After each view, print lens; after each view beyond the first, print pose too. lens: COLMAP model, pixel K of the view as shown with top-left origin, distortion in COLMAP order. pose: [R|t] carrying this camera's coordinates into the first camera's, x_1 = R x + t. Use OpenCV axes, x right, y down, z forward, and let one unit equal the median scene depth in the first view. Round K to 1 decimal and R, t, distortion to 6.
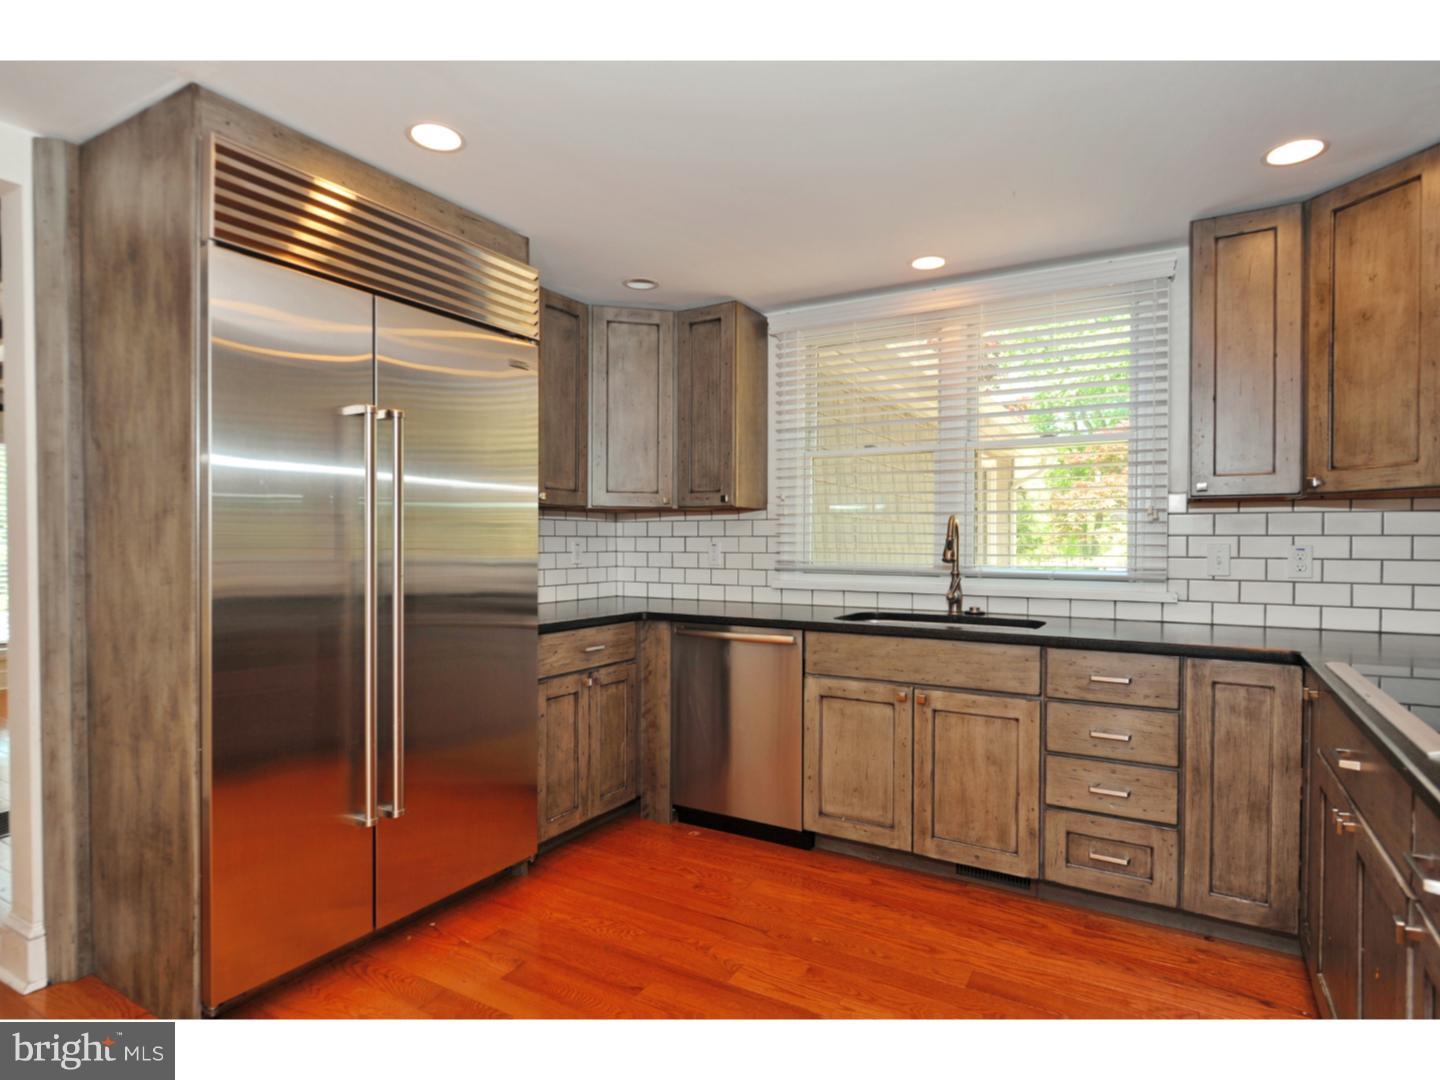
lens RADIAL K [[767.7, 0, 716.0], [0, 767.7, 547.6], [0, 0, 1]] dist [0.001592, 0.001033]
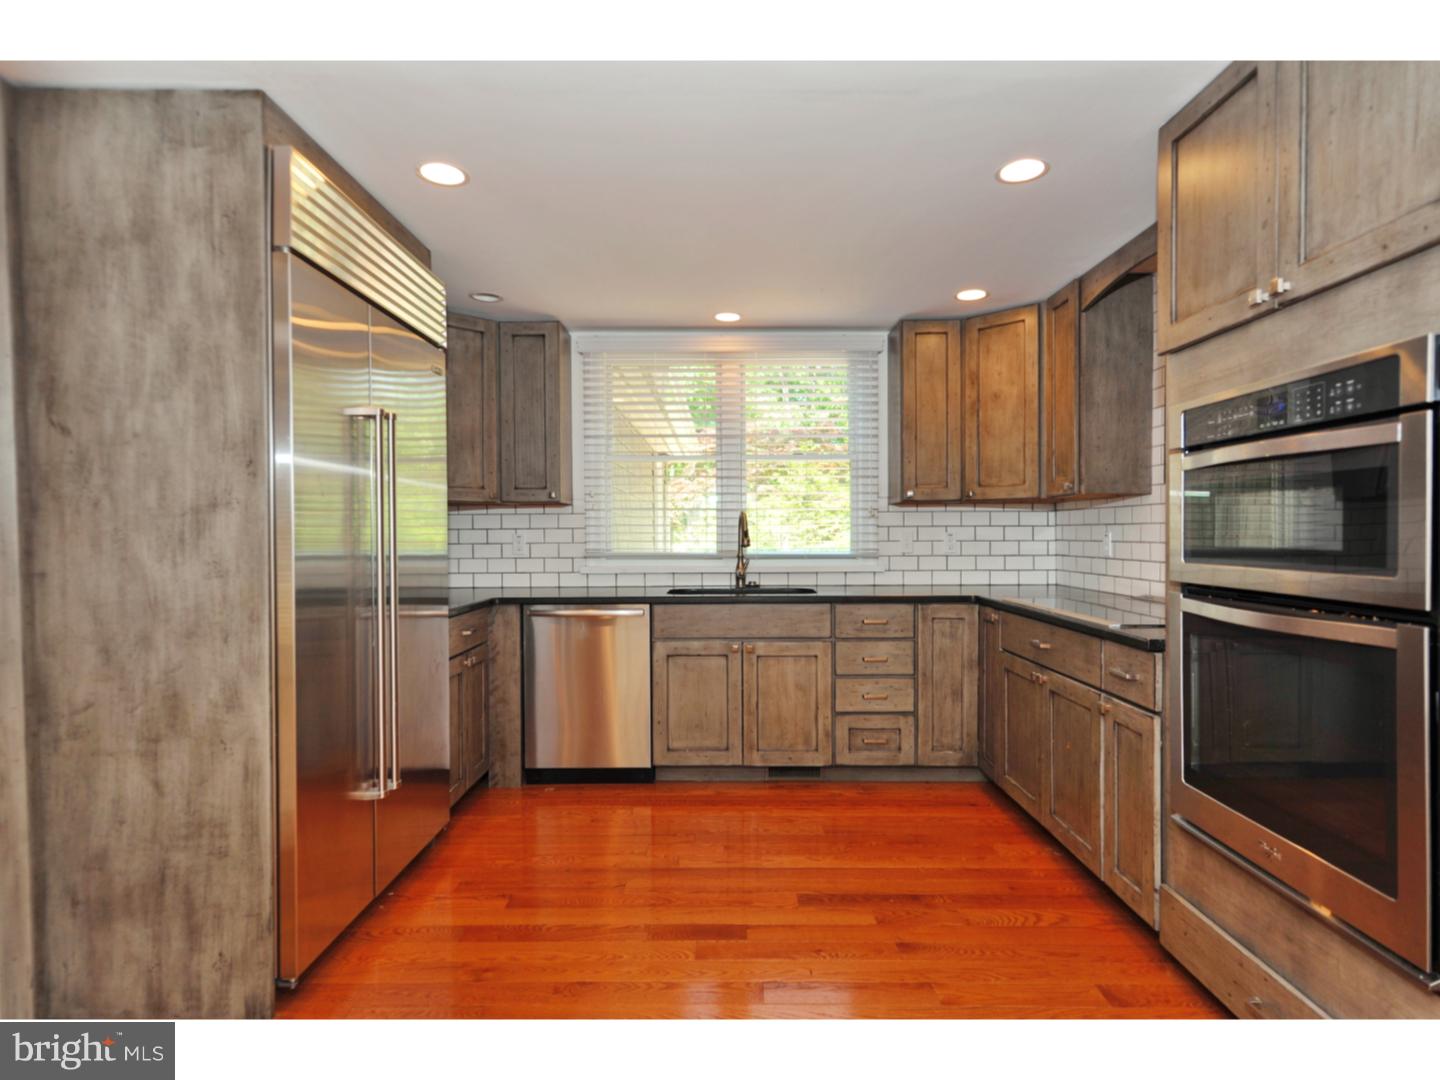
lens RADIAL K [[763.5, 0, 720.0], [0, 763.5, 540.0], [0, 0, 1]] dist [0.018252, -0.000598]
pose [[0.868802, -0.012146, 0.495011, -0.445942], [0.011719, 0.999923, 0.003965, 0.001157], [-0.495021, 0.002356, 0.868878, -0.137029]]
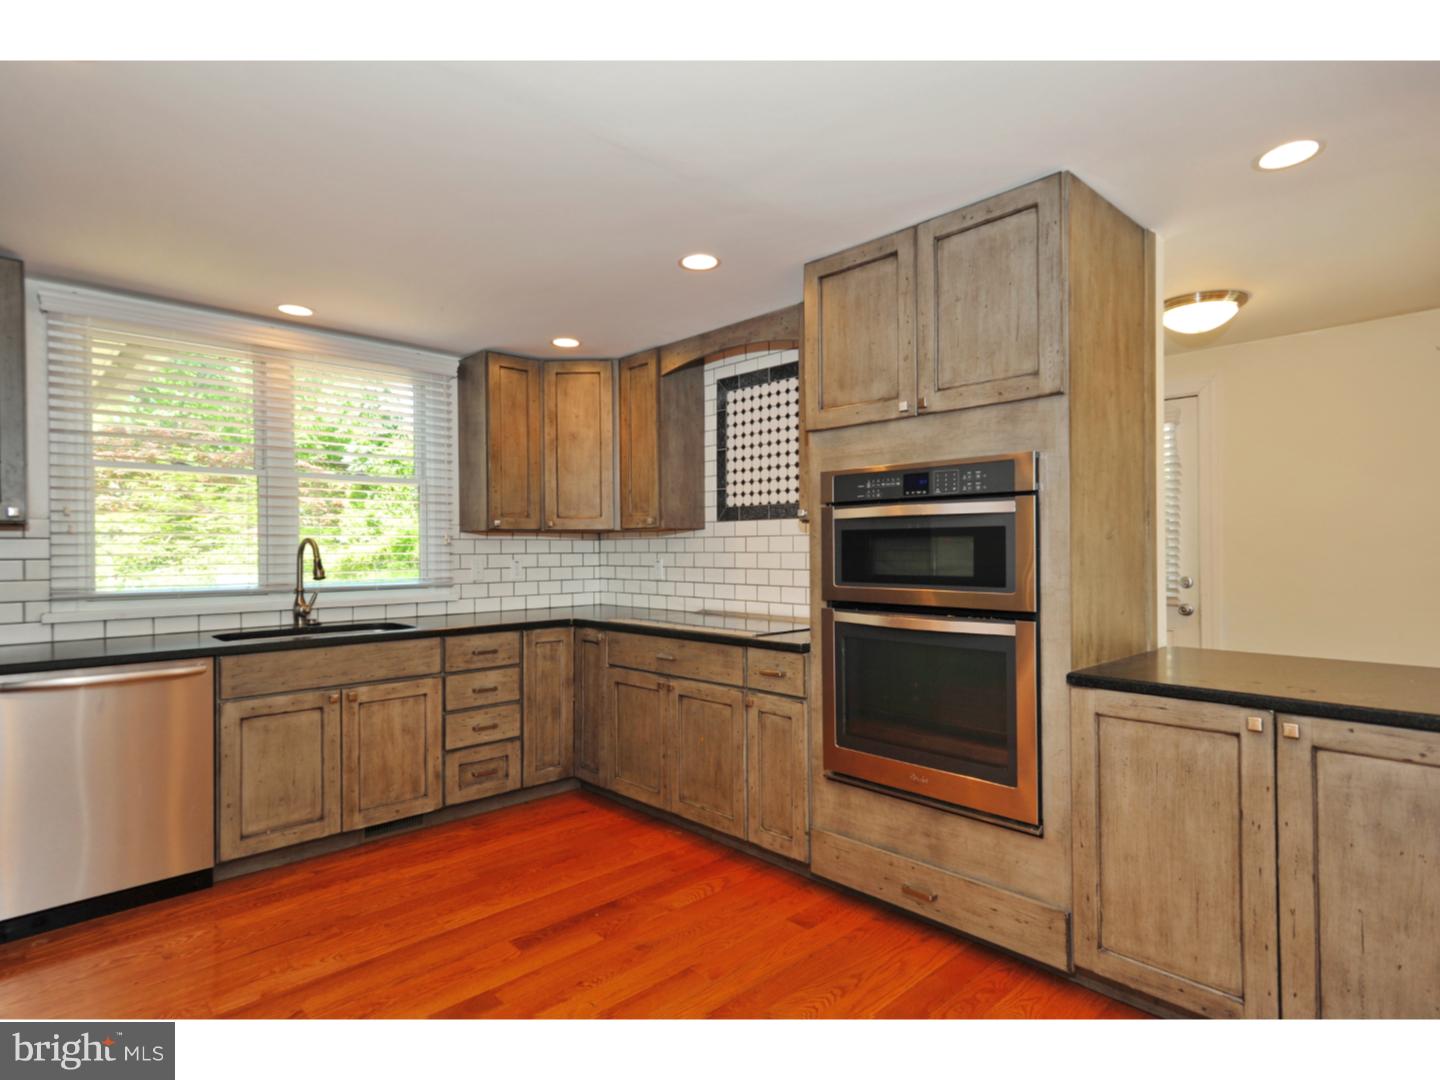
lens RADIAL K [[750.9, 0, 694.1], [0, 750.9, 546.5], [0, 0, 1]] dist [0.019165, 0.000270]
pose [[0.306064, -0.001914, 0.952009, -0.686573], [0.016752, 0.999854, -0.003376, -0.019885], [-0.951864, 0.016981, 0.306051, 0.147800]]
